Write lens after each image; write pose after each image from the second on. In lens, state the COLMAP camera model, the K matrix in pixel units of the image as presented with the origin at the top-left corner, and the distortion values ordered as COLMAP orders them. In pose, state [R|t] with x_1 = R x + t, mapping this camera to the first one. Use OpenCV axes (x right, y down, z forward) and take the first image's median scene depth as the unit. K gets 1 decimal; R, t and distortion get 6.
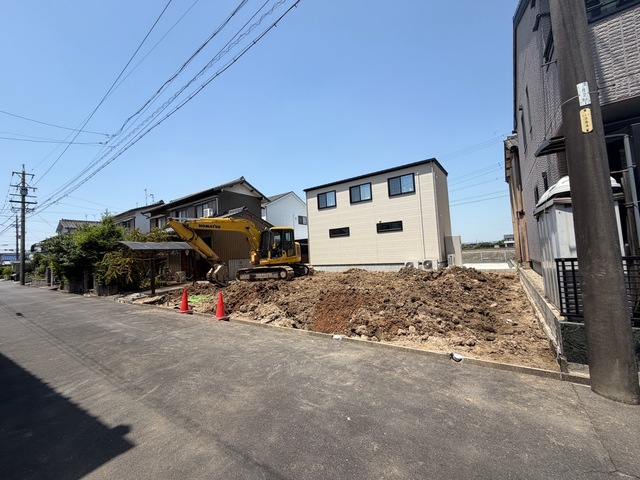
lens RADIAL K [[253.9, 0, 318.8], [0, 253.9, 241.4], [0, 0, 1]] dist [0.001008, 0.000083]
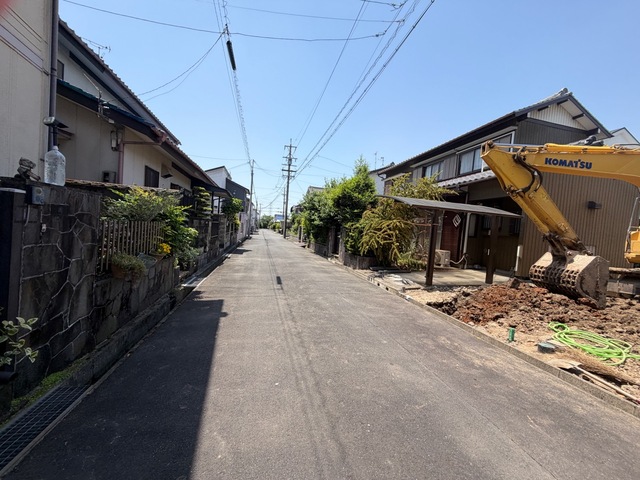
lens RADIAL K [[253.9, 0, 318.8], [0, 253.9, 241.4], [0, 0, 1]] dist [0.001008, 0.000083]
pose [[0.739966, 0.134658, -0.659028, -0.331011], [-0.075221, 0.990177, 0.117863, 0.041609], [0.668426, -0.037642, 0.742826, 0.284490]]
